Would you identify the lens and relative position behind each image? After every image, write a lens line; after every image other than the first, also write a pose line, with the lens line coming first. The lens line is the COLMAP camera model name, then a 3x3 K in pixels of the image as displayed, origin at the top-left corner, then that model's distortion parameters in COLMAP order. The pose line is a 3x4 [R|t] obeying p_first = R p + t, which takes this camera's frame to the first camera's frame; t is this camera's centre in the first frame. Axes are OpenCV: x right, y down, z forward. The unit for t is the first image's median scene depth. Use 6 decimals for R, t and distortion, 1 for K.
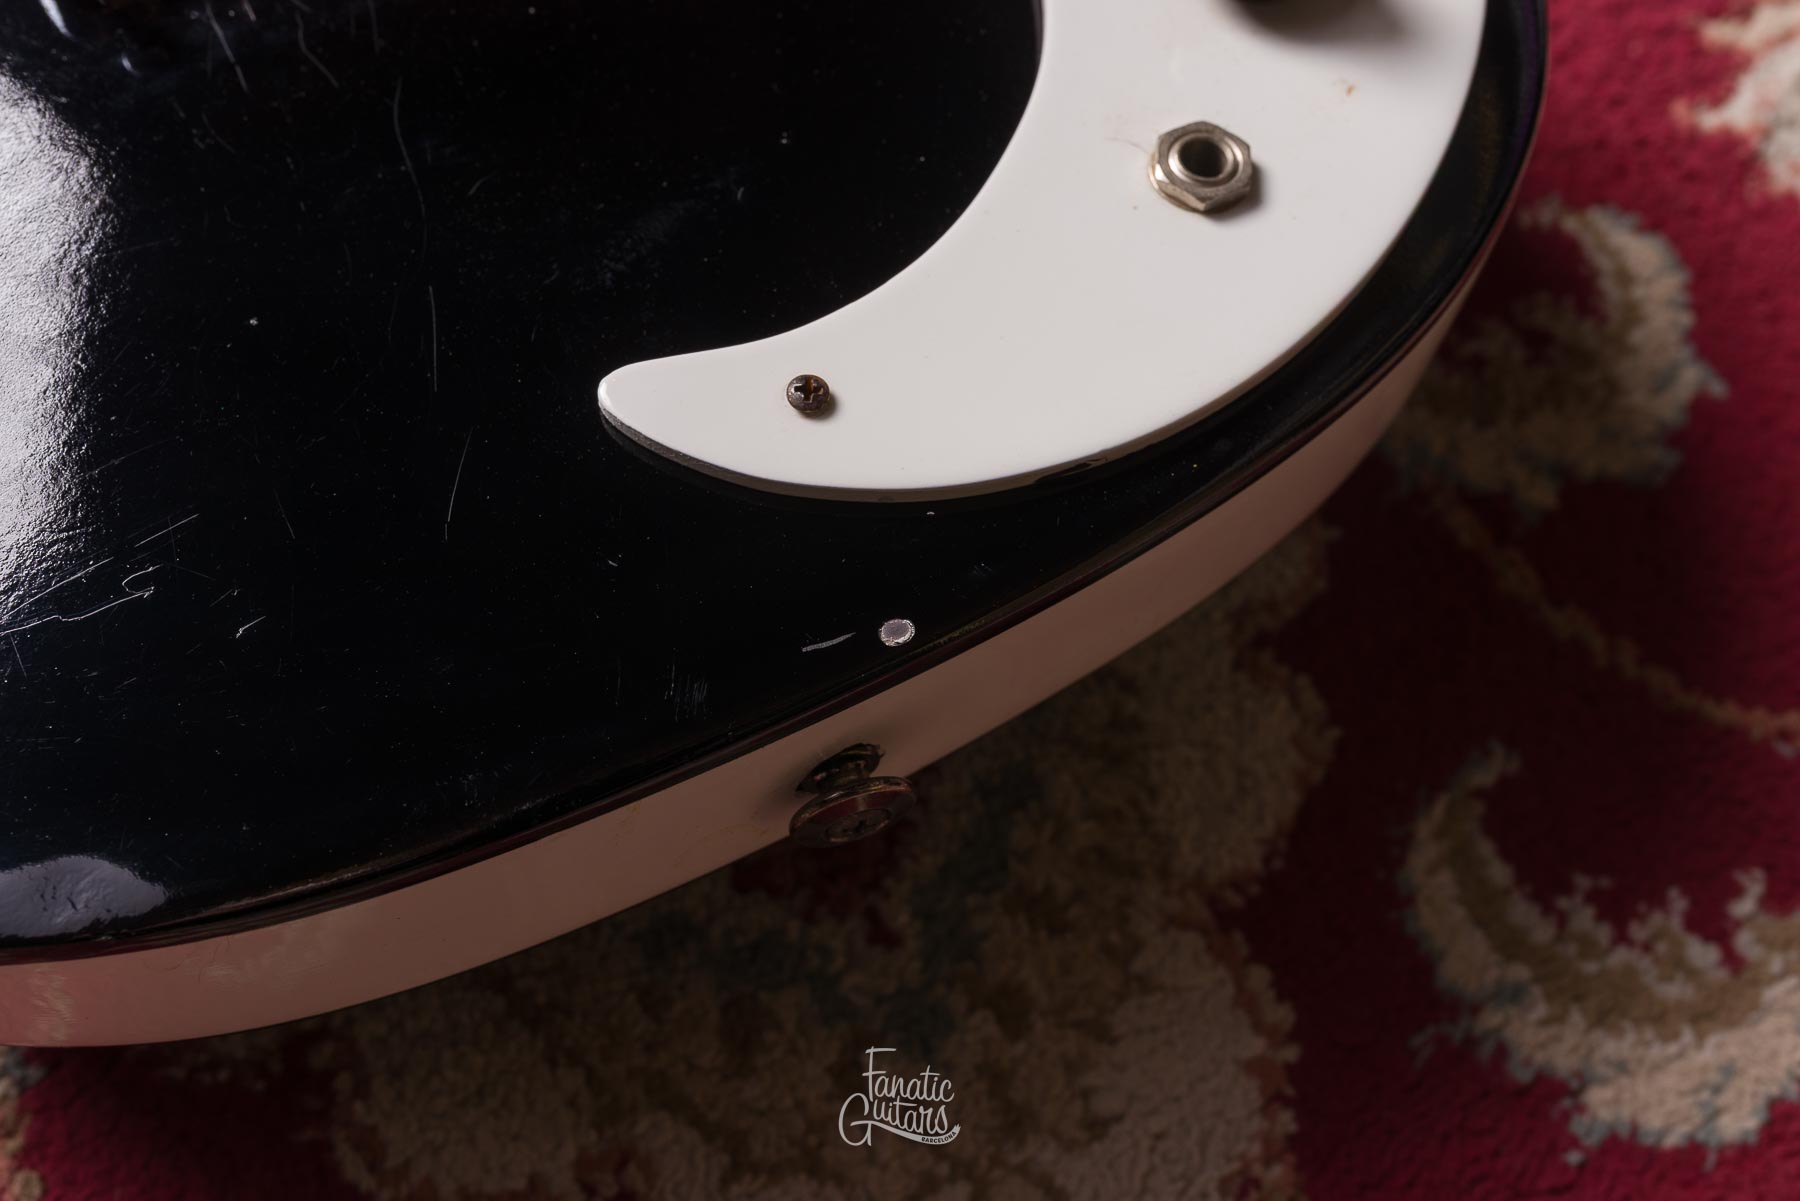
lens RADIAL K [[1834.6, 0, 900.0], [0, 1834.6, 600.5], [0, 0, 1]] dist [0.002648, 0.005343]
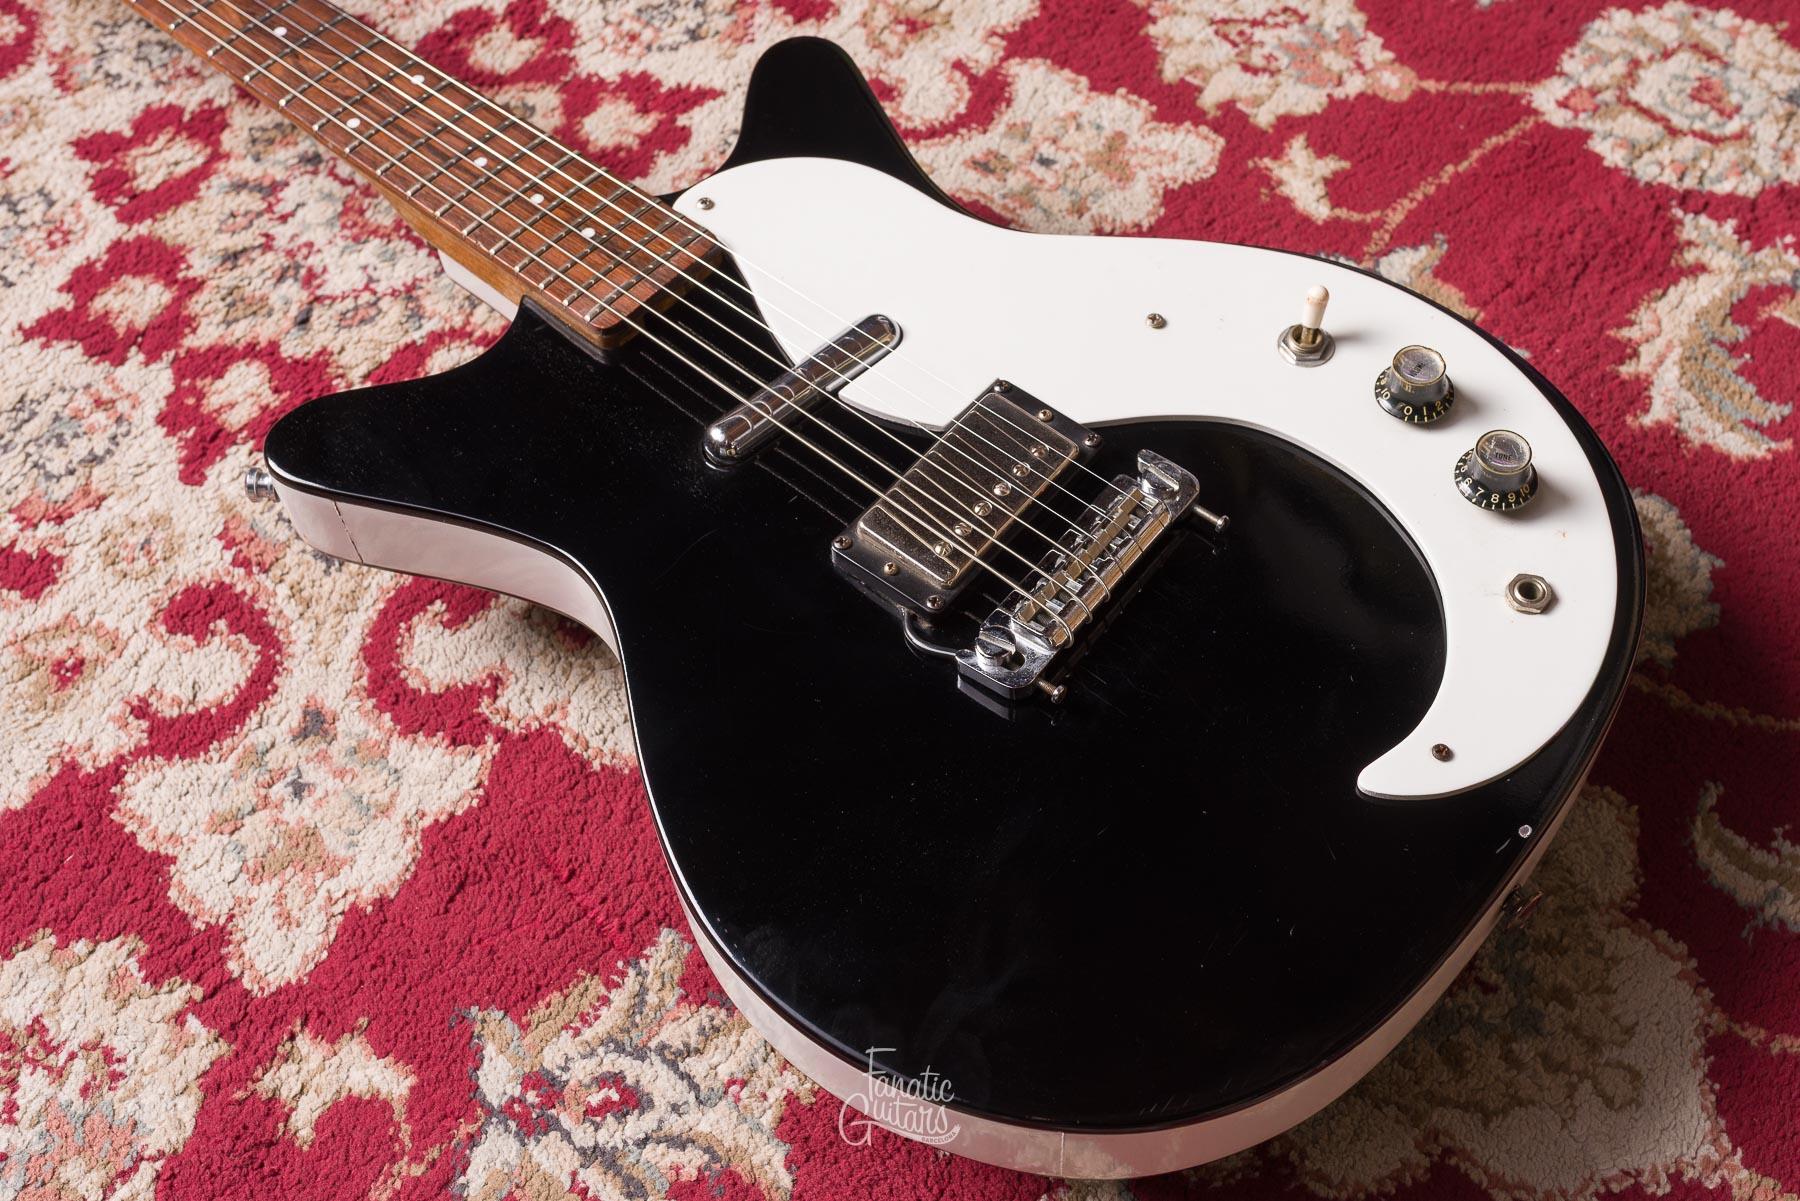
lens RADIAL K [[2038.7, 0, 1011.6], [0, 2038.7, 594.4], [0, 0, 1]] dist [-0.002799, 0.000237]
pose [[0.920237, -0.356520, 0.161424, -0.679226], [0.373069, 0.923757, -0.086566, -0.208948], [-0.118254, 0.139883, 0.983081, -1.146227]]
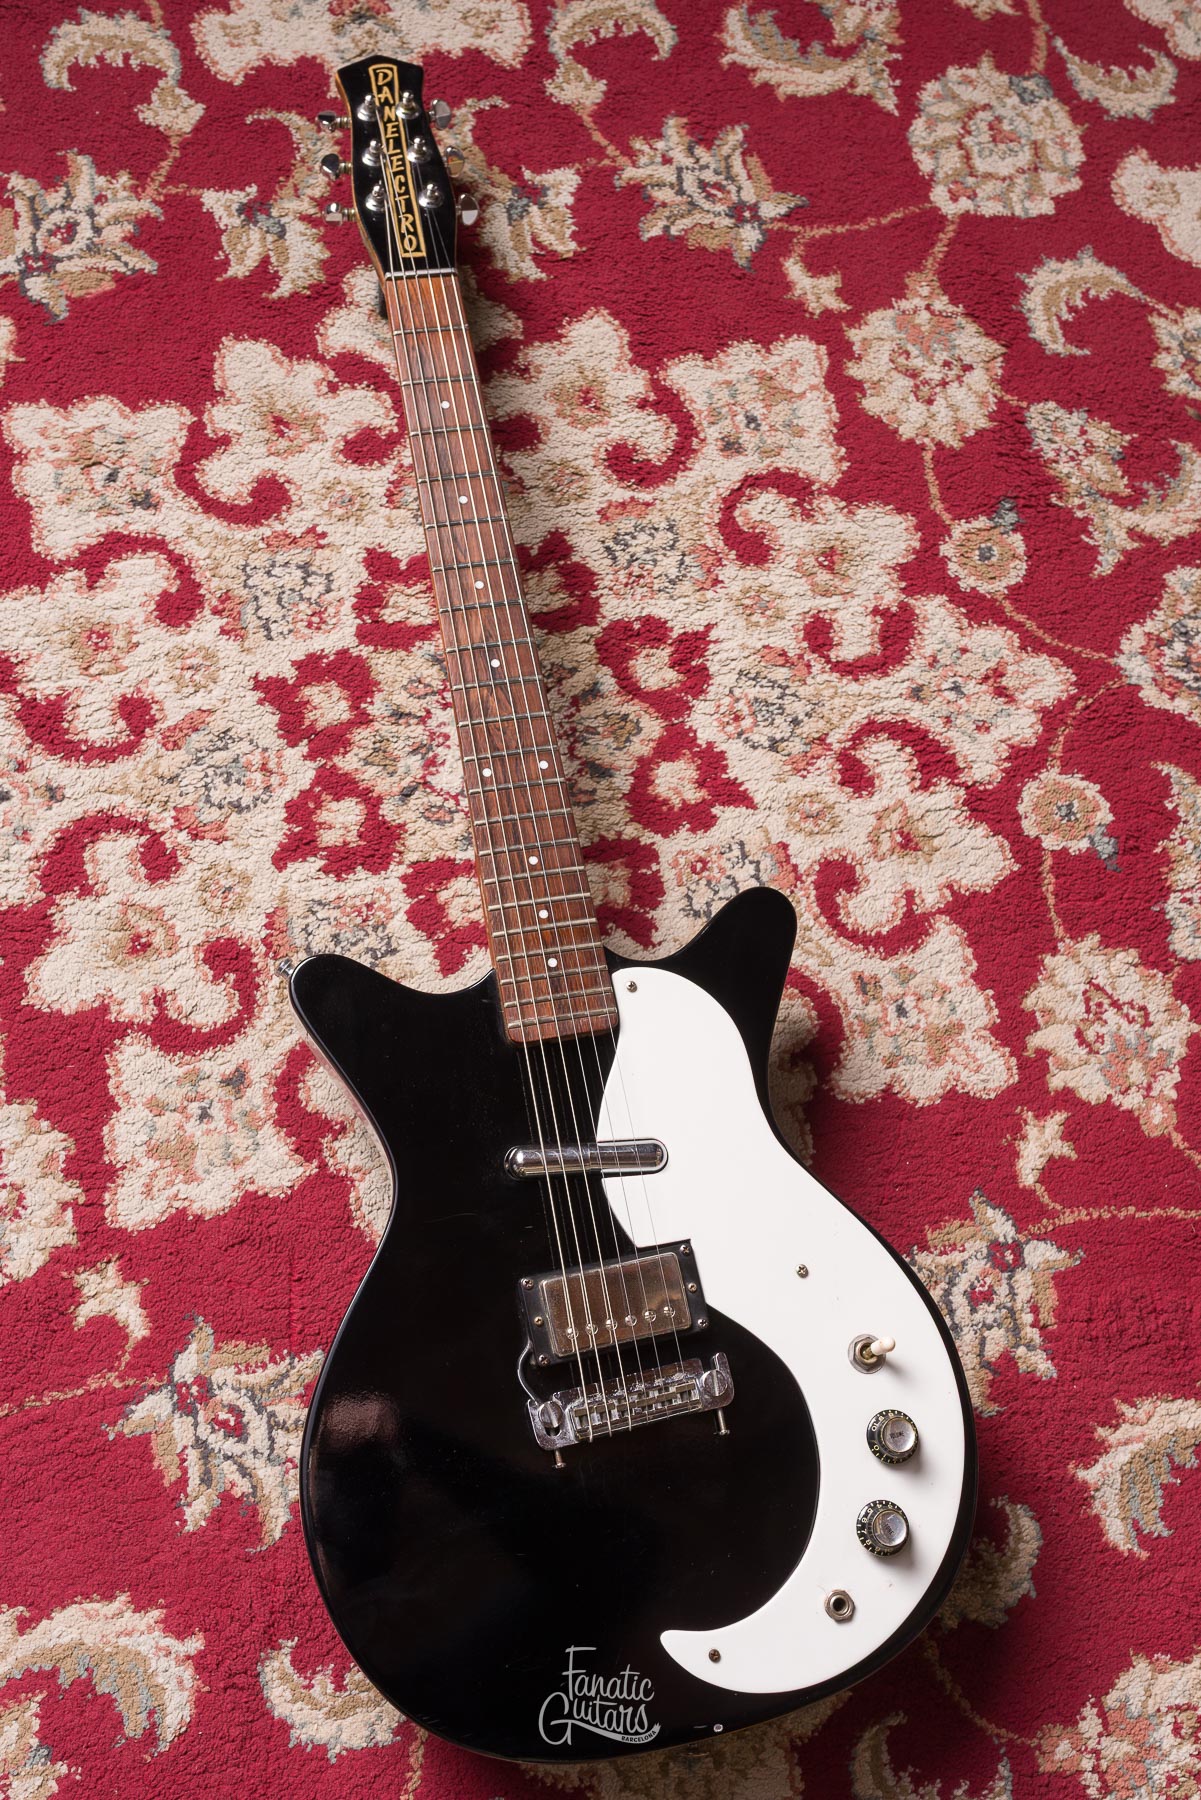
lens RADIAL K [[1895.8, 0, 600.5], [0, 1895.8, 900.0], [0, 0, 1]] dist [-0.002892, 0.000859]
pose [[0.956904, 0.288981, -0.028721, -0.461019], [-0.281791, 0.947878, 0.148733, -1.582309], [0.070205, -0.134230, 0.988460, -2.010870]]
